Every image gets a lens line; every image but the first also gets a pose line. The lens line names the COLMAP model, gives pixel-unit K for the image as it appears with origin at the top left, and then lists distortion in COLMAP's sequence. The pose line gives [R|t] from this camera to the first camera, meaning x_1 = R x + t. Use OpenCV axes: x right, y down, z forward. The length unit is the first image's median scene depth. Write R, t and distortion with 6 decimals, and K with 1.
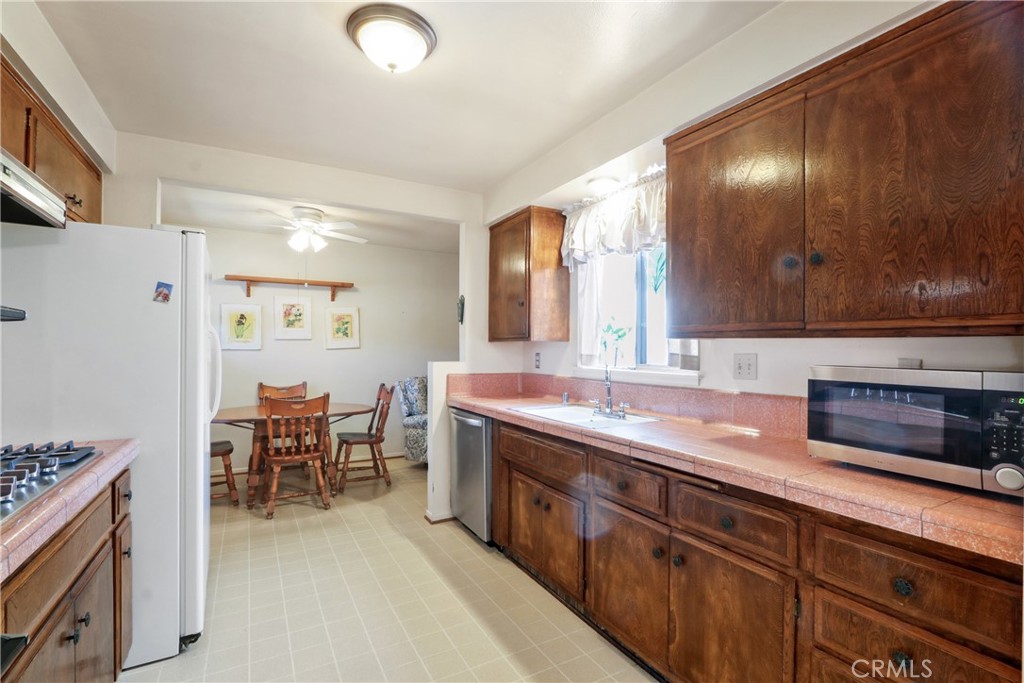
lens RADIAL K [[488.7, 0, 515.7], [0, 488.7, 347.4], [0, 0, 1]] dist [-0.002046, -0.000163]
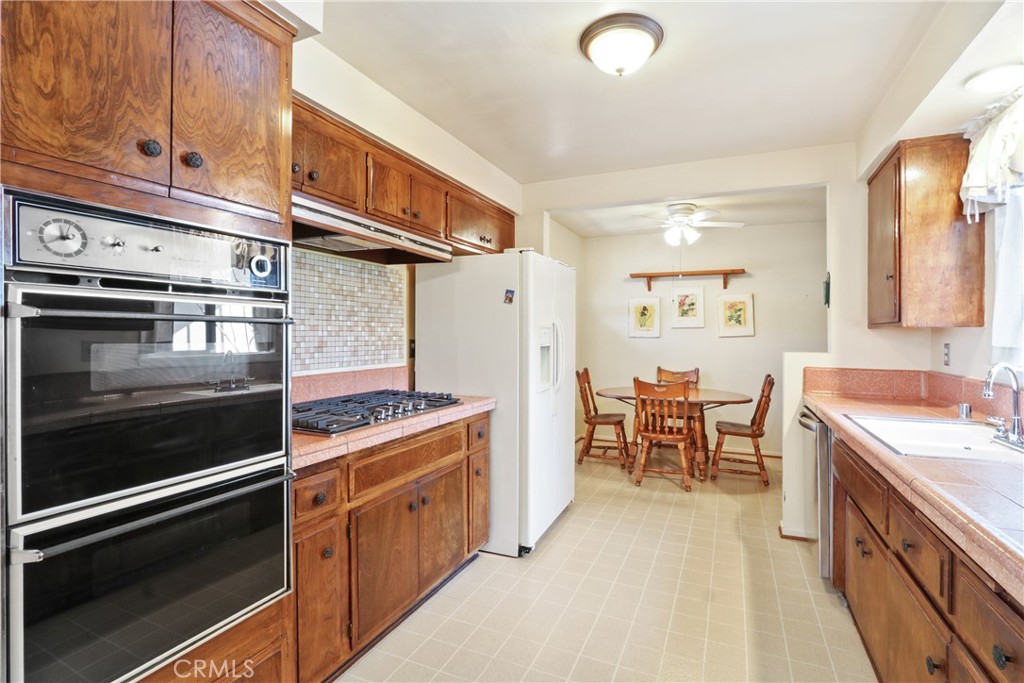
lens RADIAL K [[483.4, 0, 517.2], [0, 483.4, 332.6], [0, 0, 1]] dist [-0.002495, -0.000136]
pose [[0.600575, -0.003115, -0.799563, 0.216039], [-0.000551, 0.999991, -0.004309, -0.001007], [0.799568, 0.003028, 0.600567, 0.092594]]
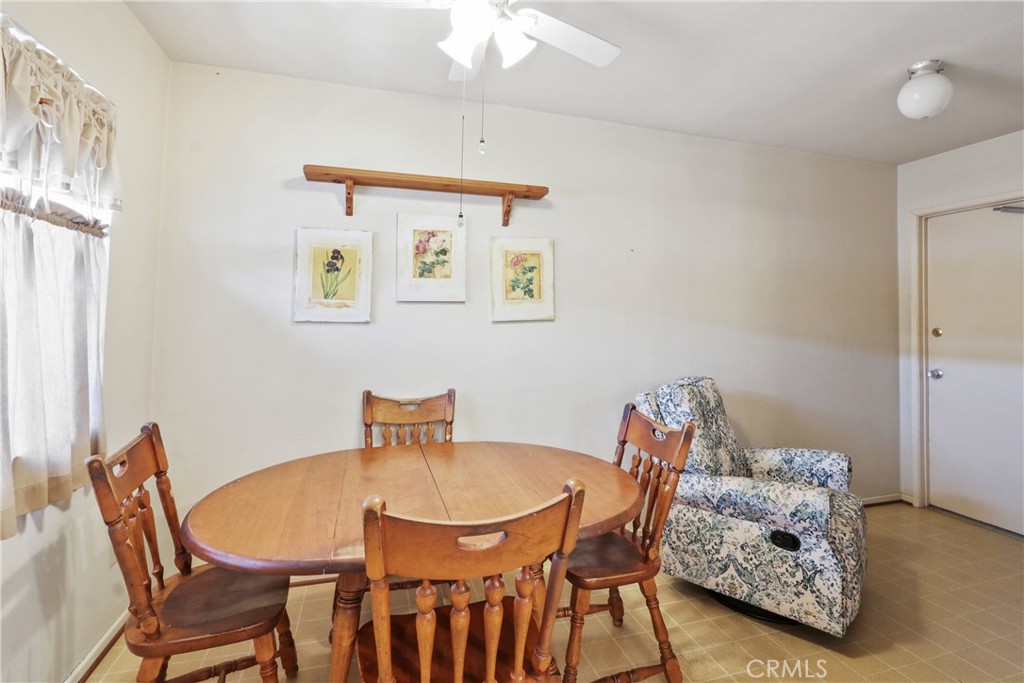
lens RADIAL K [[477.4, 0, 515.6], [0, 477.4, 291.4], [0, 0, 1]] dist [-0.014616, -0.000010]
pose [[0.979026, -0.003954, -0.203699, -0.359779], [-0.007368, 0.998470, -0.054796, -0.001240], [0.203604, 0.055147, 0.977499, 0.717333]]
